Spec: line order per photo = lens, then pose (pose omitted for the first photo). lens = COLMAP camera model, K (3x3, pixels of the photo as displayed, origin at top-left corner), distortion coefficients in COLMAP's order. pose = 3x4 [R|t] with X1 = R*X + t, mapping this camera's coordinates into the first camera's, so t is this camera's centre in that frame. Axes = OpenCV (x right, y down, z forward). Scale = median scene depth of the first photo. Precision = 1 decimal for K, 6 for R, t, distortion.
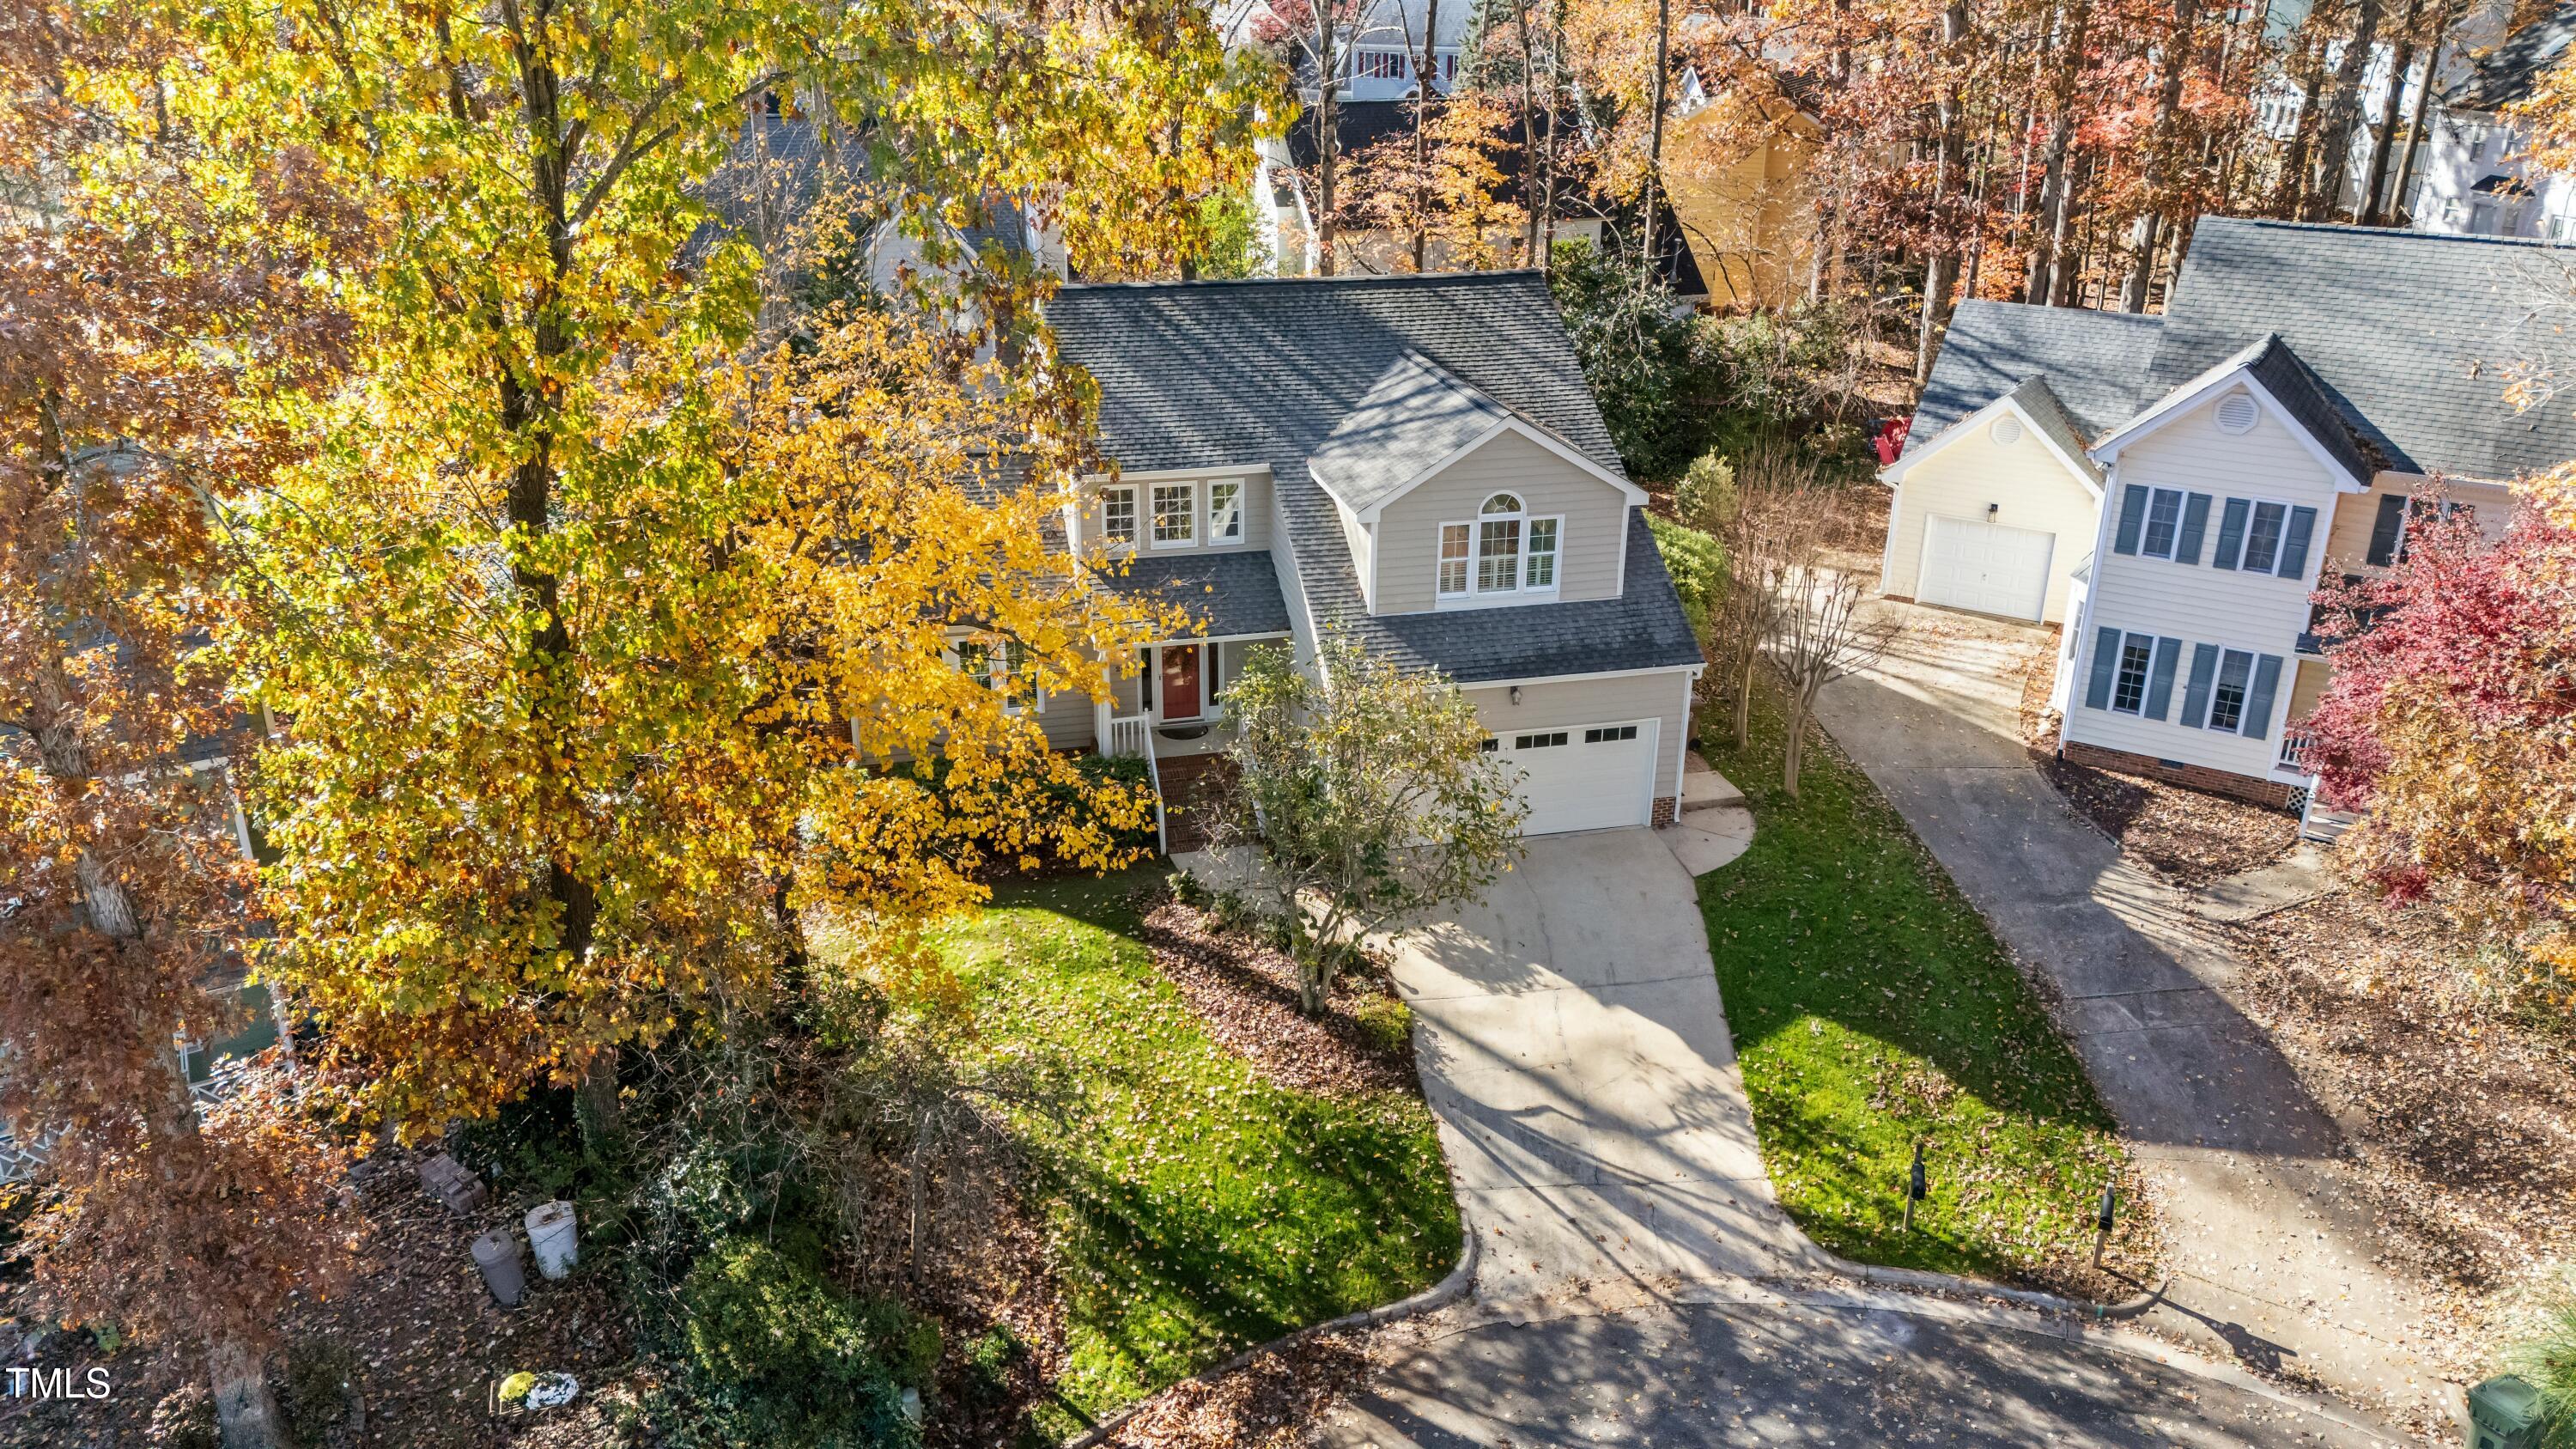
lens RADIAL K [[1871.2, 0, 1281.5], [0, 1871.2, 719.2], [0, 0, 1]] dist [0.123946, -0.218744]
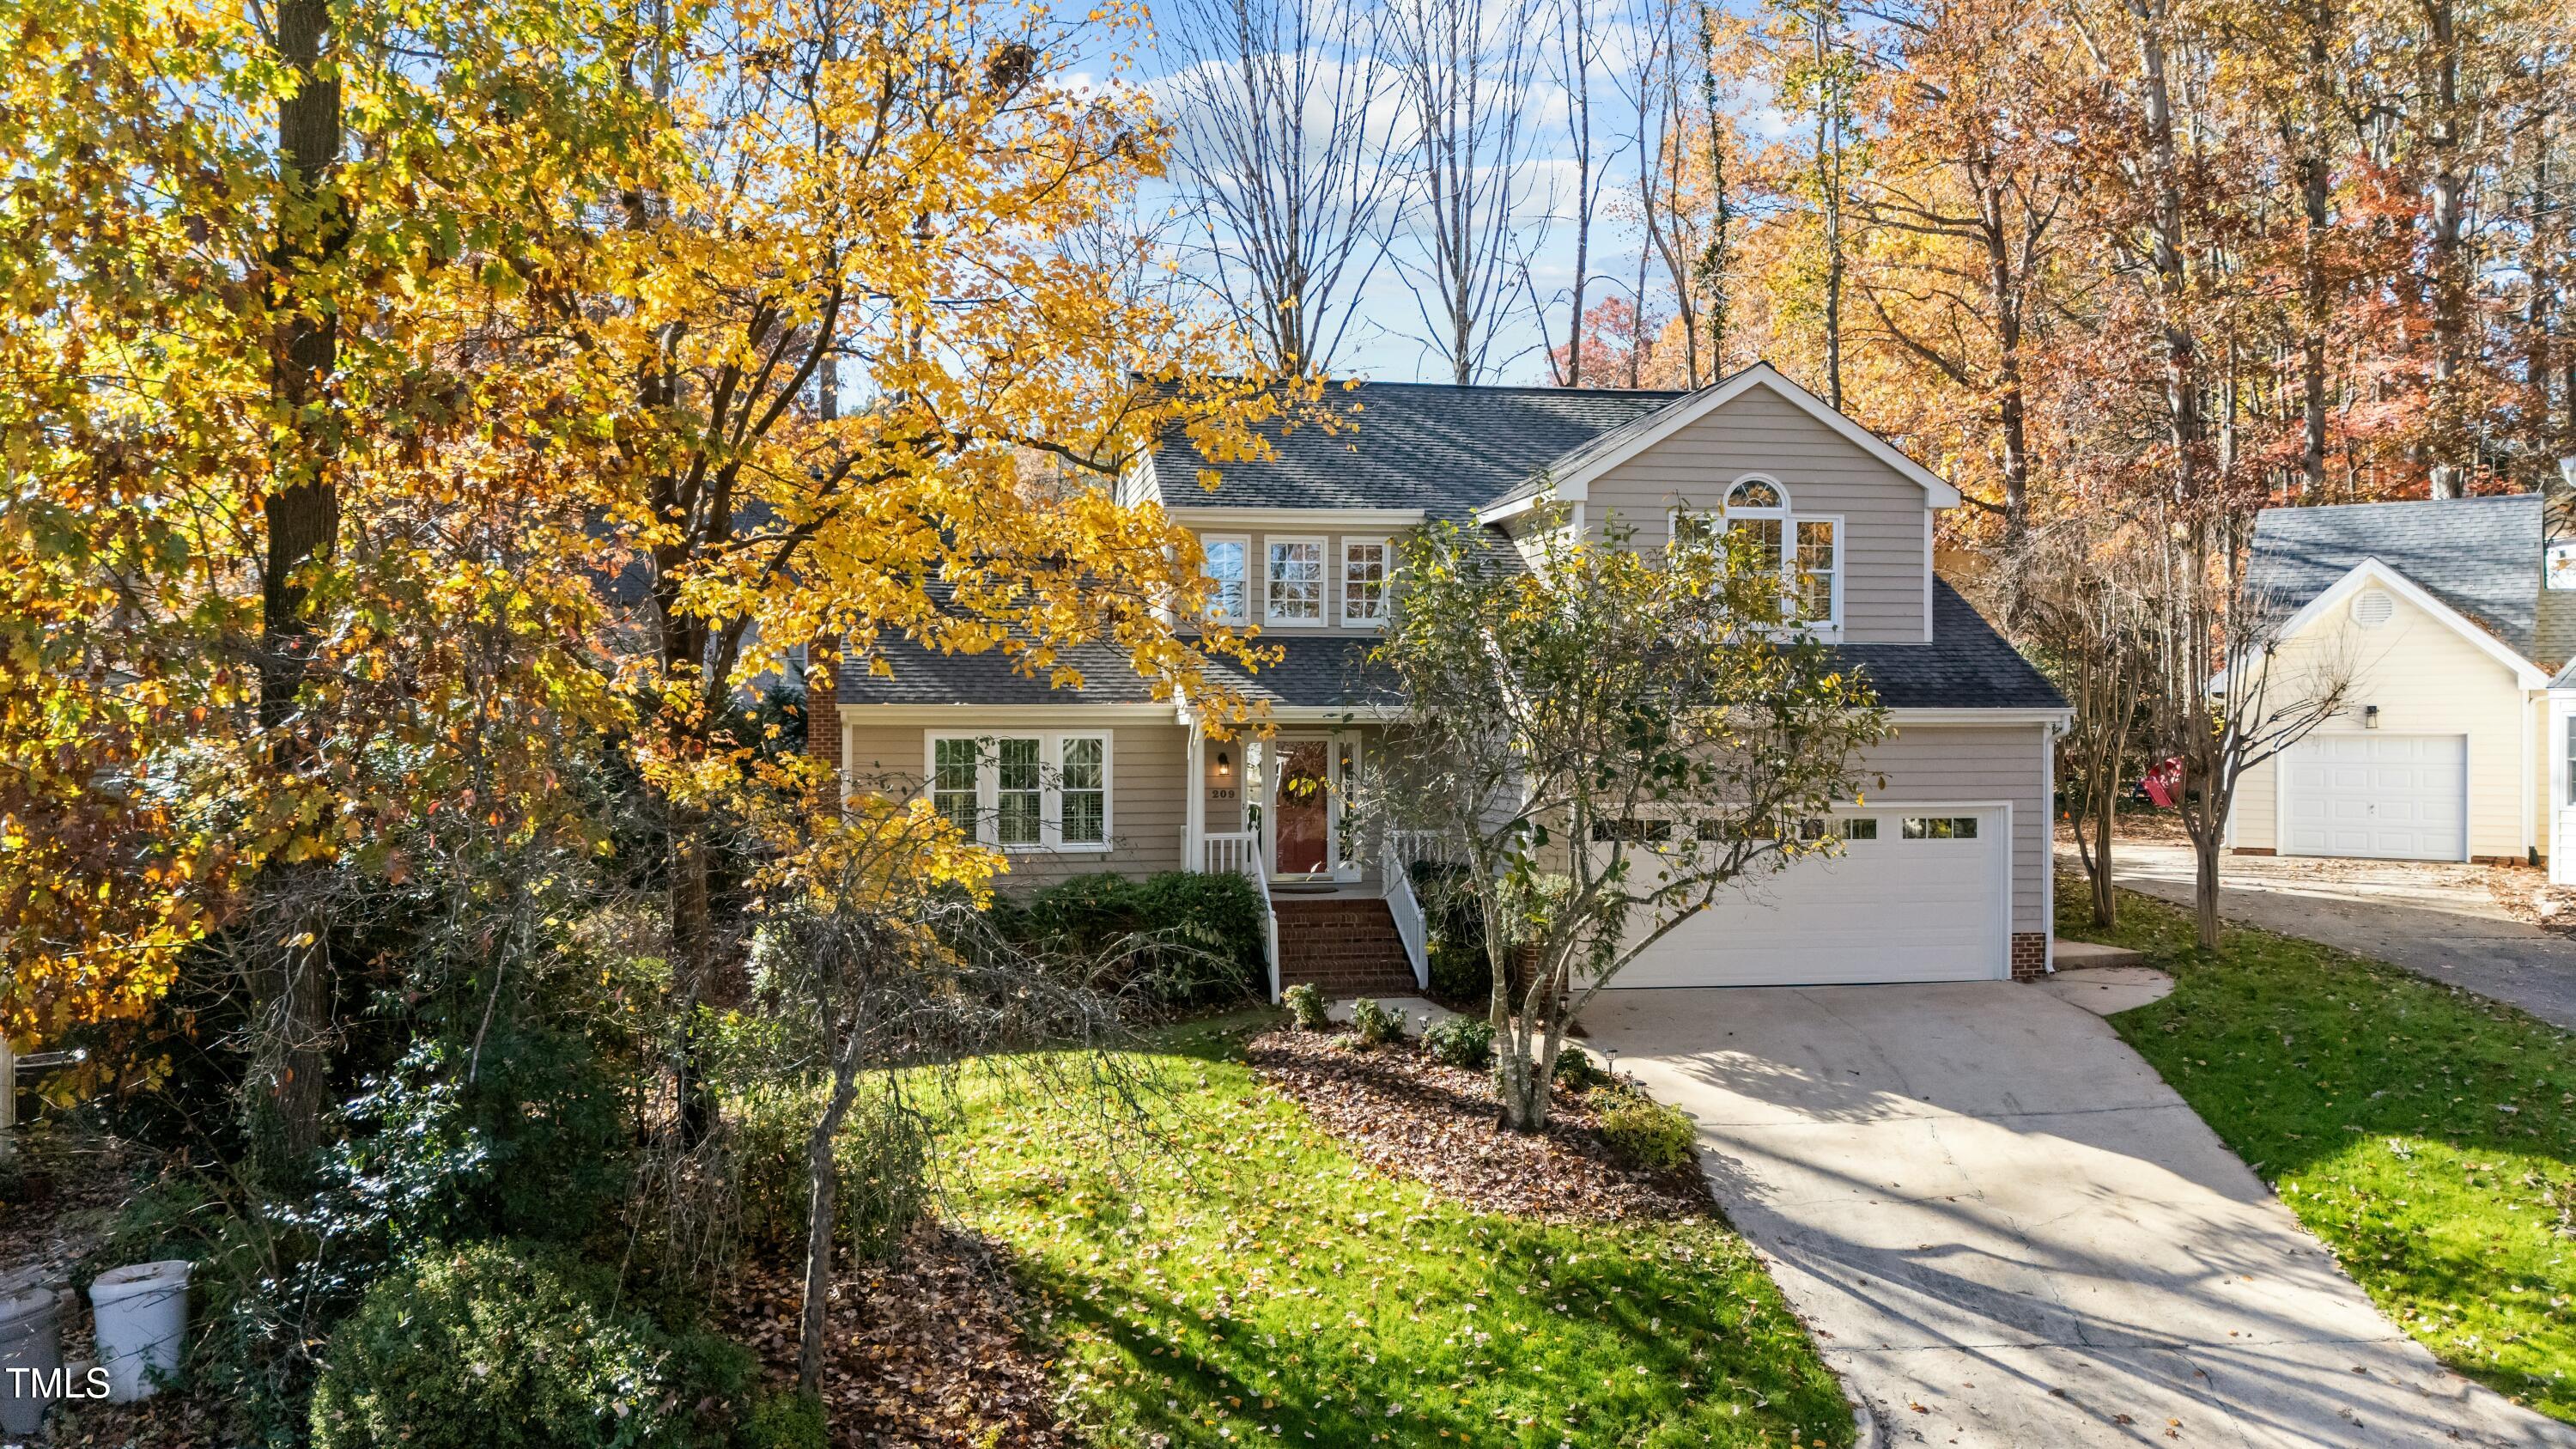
lens RADIAL K [[1891.7, 0, 1284.0], [0, 1891.7, 718.6], [0, 0, 1]] dist [0.089755, -0.110418]
pose [[0.998850, -0.005492, -0.047631, -0.030176], [-0.012960, 0.925512, -0.378496, 0.258129], [0.046162, 0.378678, 0.924376, 0.369532]]
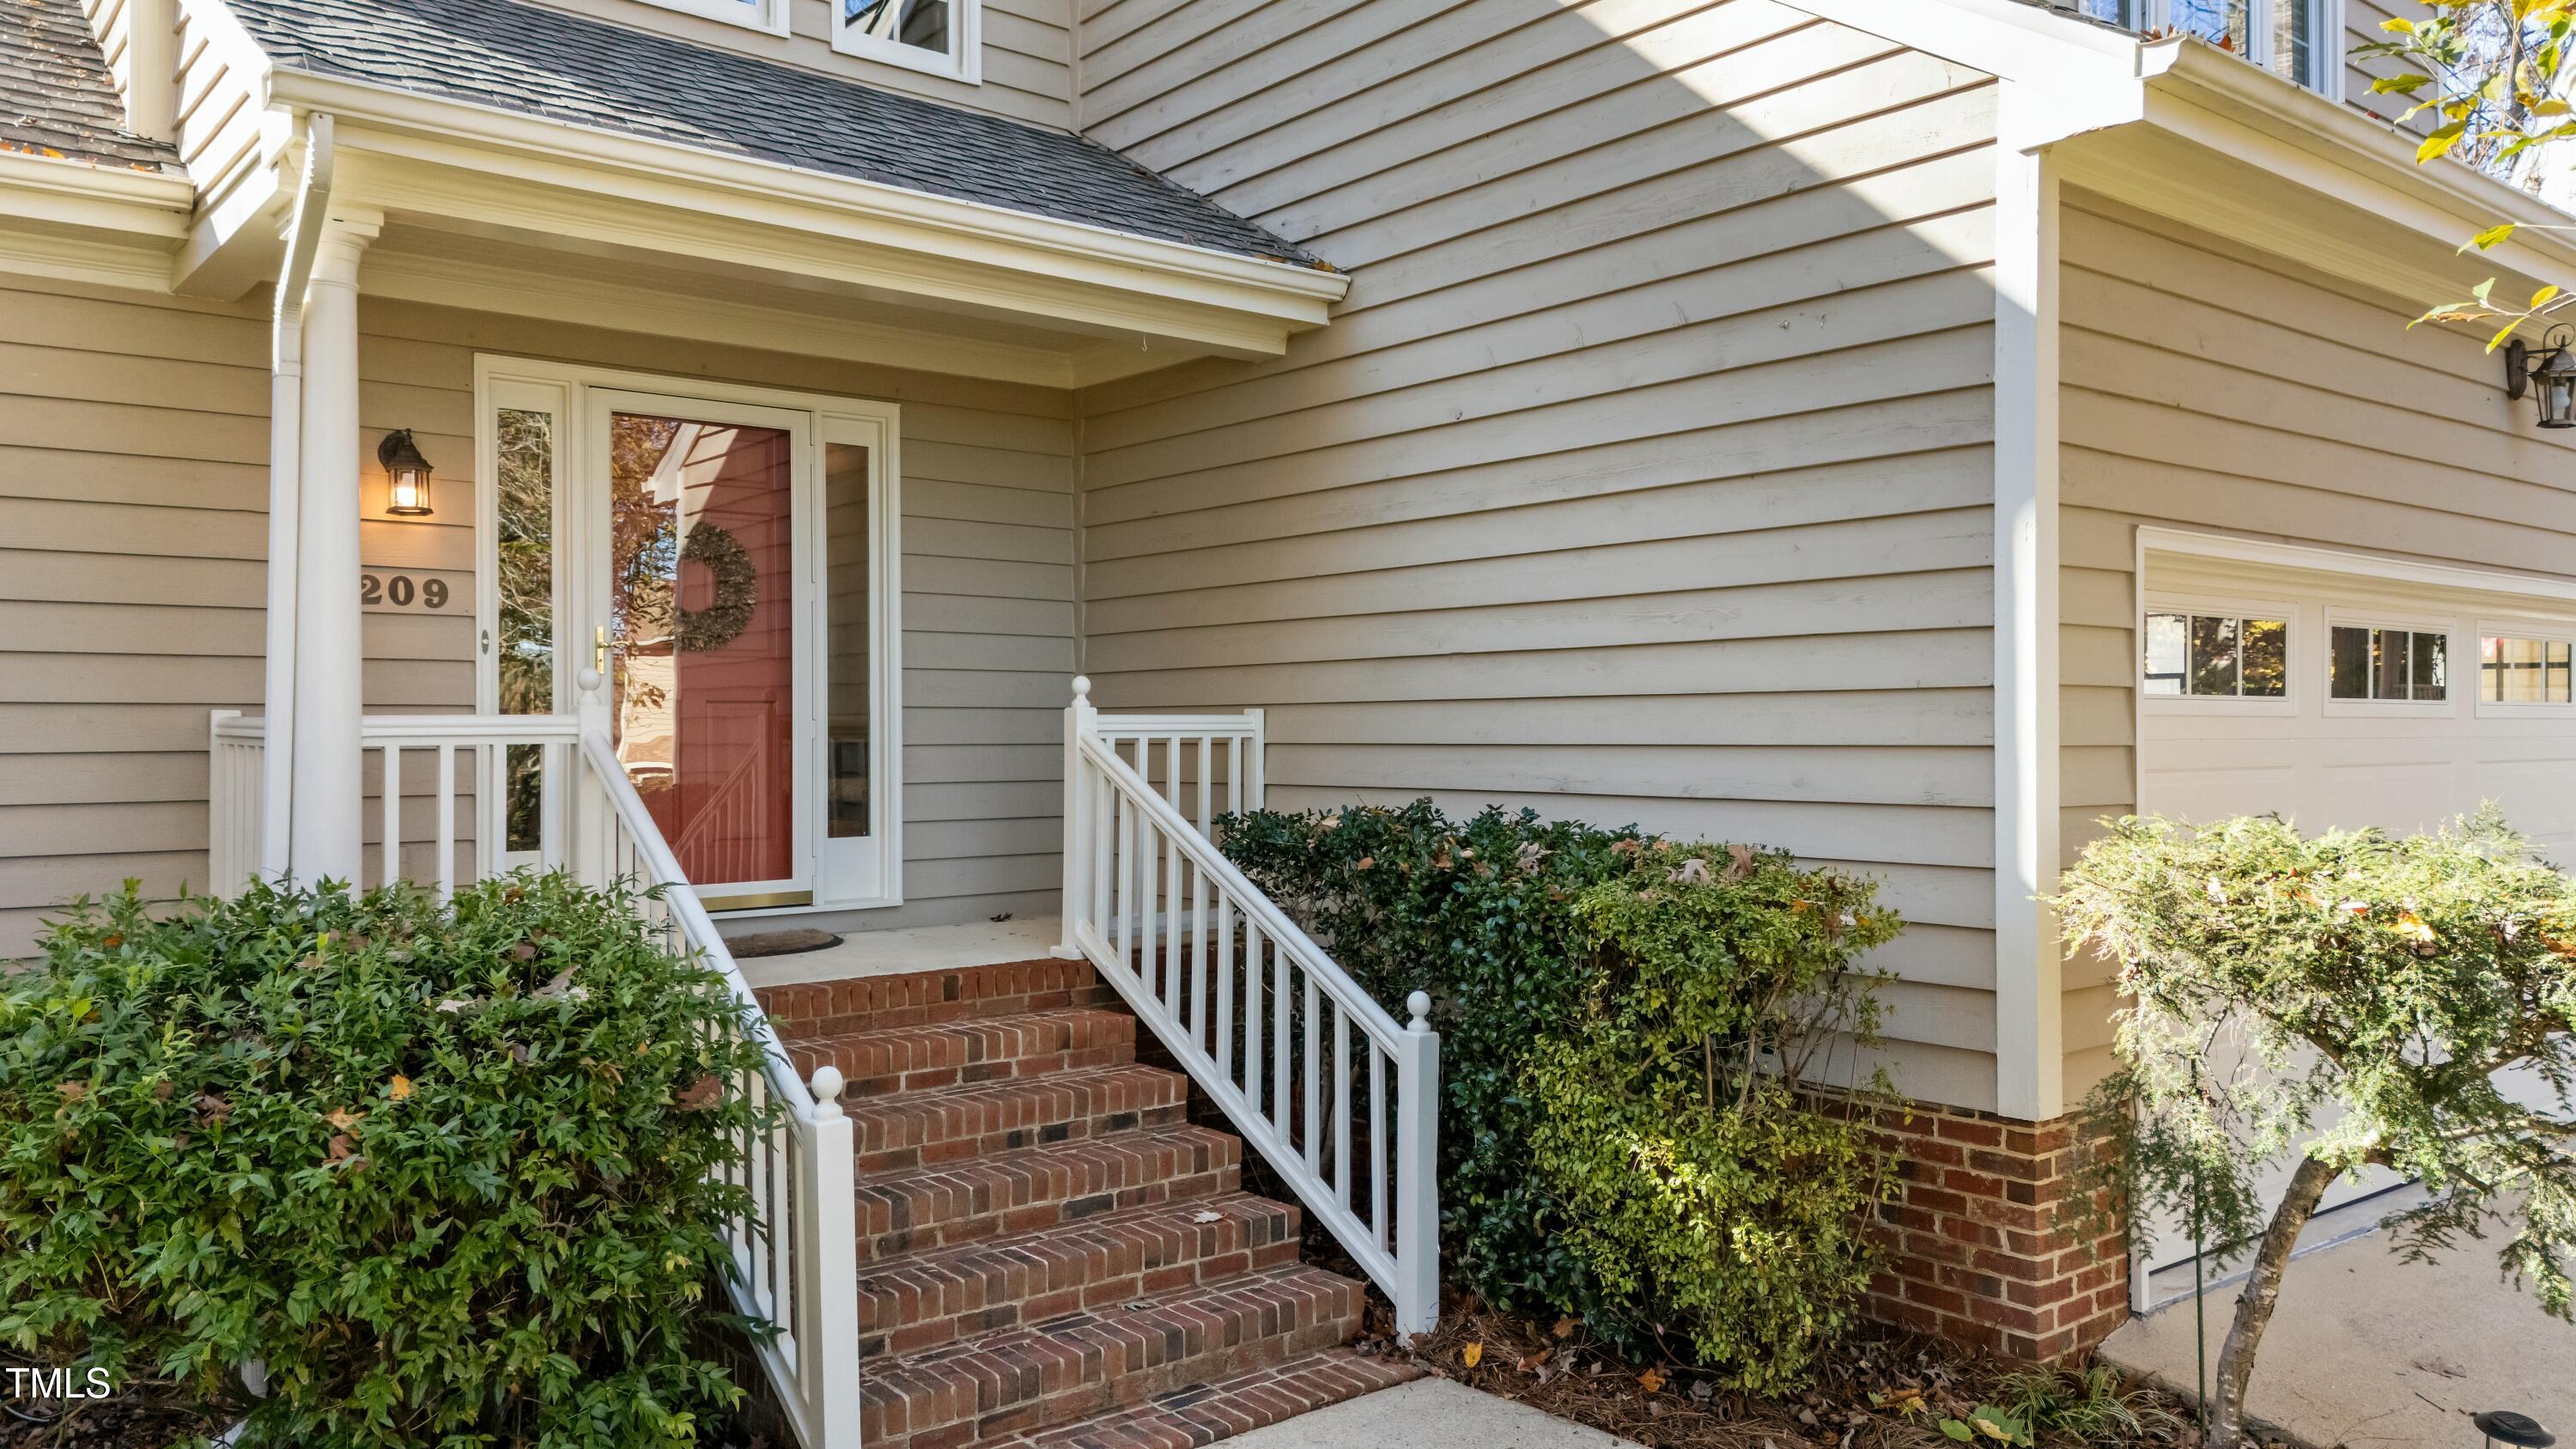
lens RADIAL K [[1891.7, 0, 1284.0], [0, 1891.7, 718.6], [0, 0, 1]] dist [0.089755, -0.110418]
pose [[0.901134, -0.005466, 0.433506, -0.102192], [0.172069, 0.922301, -0.346054, 0.077262], [-0.397931, 0.386434, 0.832057, 0.944132]]
